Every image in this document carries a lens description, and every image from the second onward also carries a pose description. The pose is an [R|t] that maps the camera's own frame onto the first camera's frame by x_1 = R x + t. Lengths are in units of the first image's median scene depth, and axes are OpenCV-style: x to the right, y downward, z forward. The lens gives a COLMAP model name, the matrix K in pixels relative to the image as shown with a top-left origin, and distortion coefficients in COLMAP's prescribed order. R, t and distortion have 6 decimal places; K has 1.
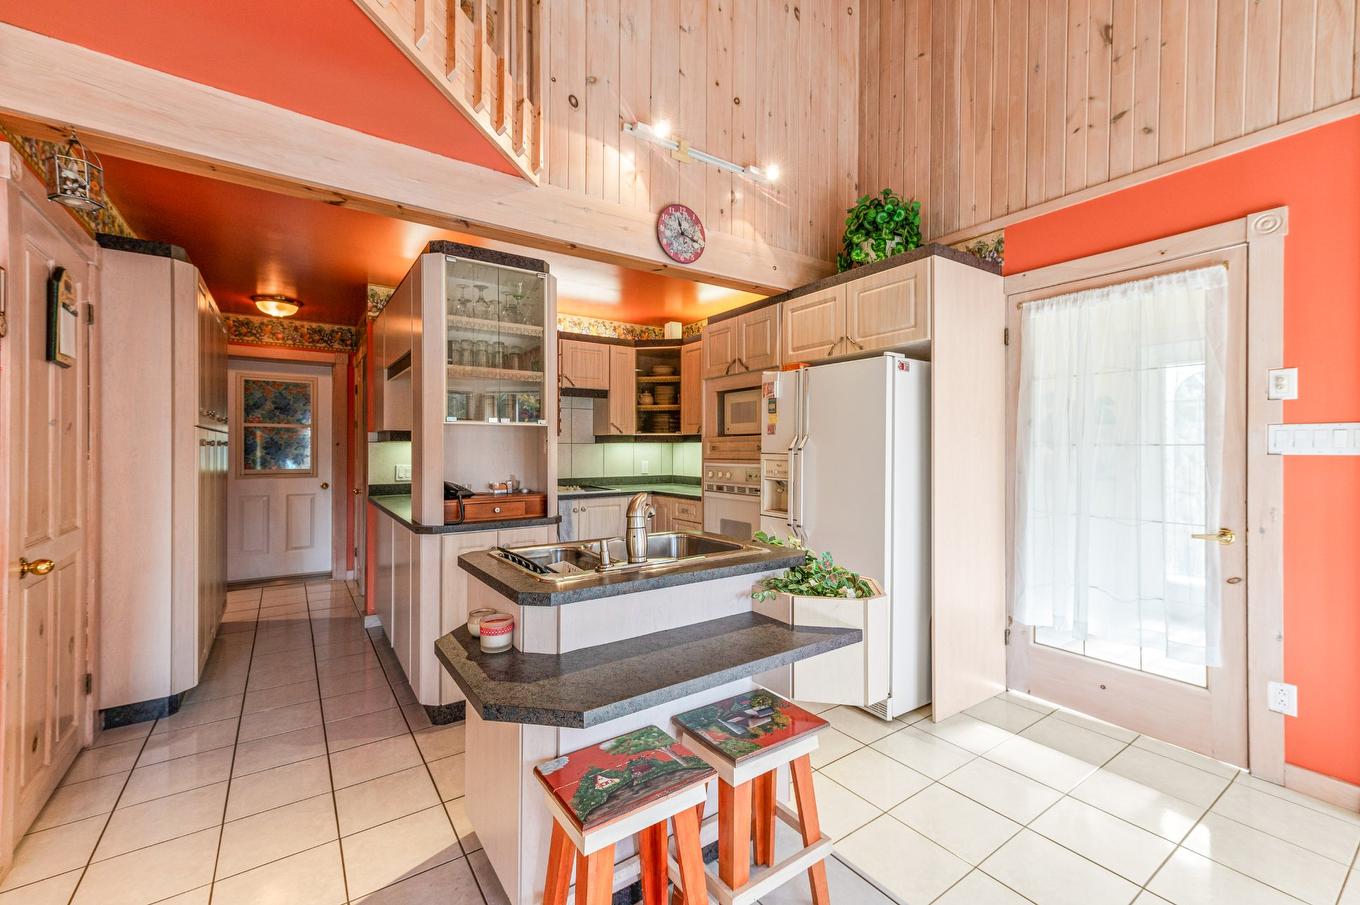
lens RADIAL K [[538.4, 0, 711.0], [0, 538.4, 455.6], [0, 0, 1]] dist [0.012738, -0.001143]
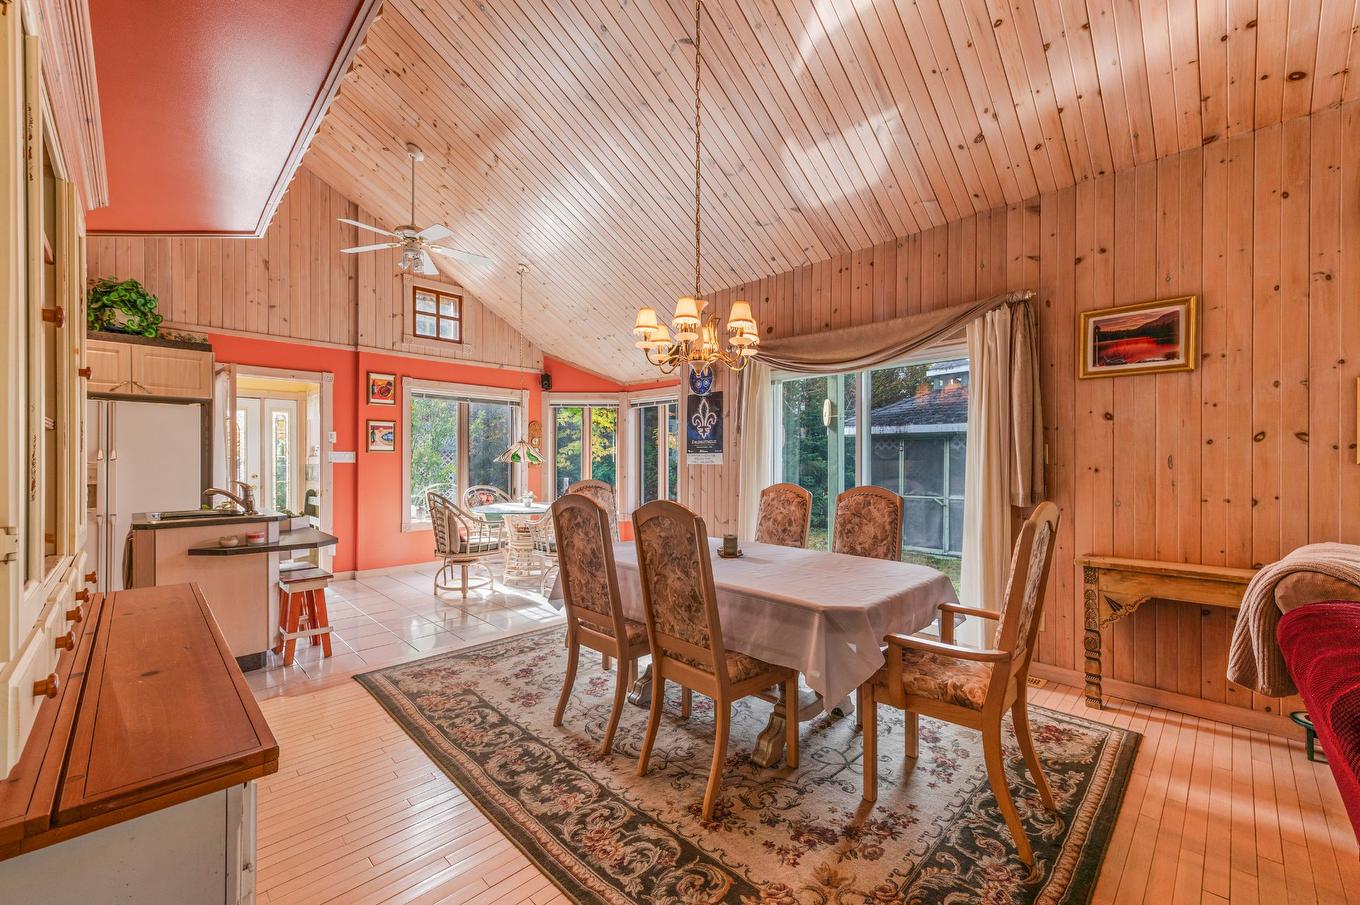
lens RADIAL K [[538.4, 0, 661.5], [0, 538.4, 466.7], [0, 0, 1]] dist [0.012738, -0.001143]
pose [[-0.142153, -0.011627, 0.989776, -1.307728], [0.006608, 0.999898, 0.012695, -0.000549], [-0.989823, 0.008345, -0.142061, -0.182899]]
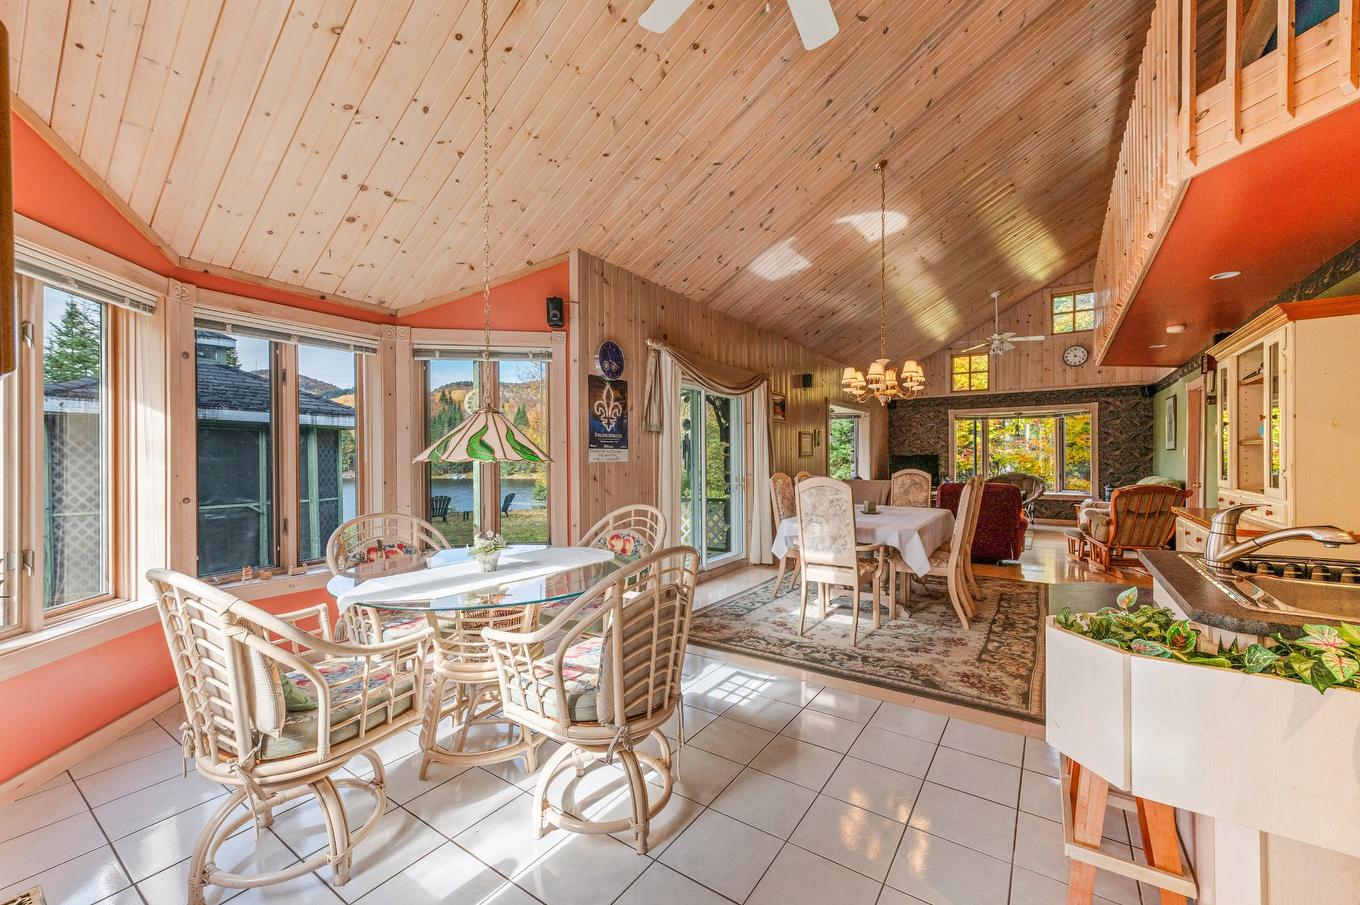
lens RADIAL K [[538.4, 0, 692.3], [0, 538.4, 459.3], [0, 0, 1]] dist [0.012738, -0.001143]
pose [[-0.936246, 0.002688, -0.351334, 0.629413], [-0.000203, 0.999966, 0.008190, -0.004602], [0.351345, 0.007740, -0.936214, 0.847774]]
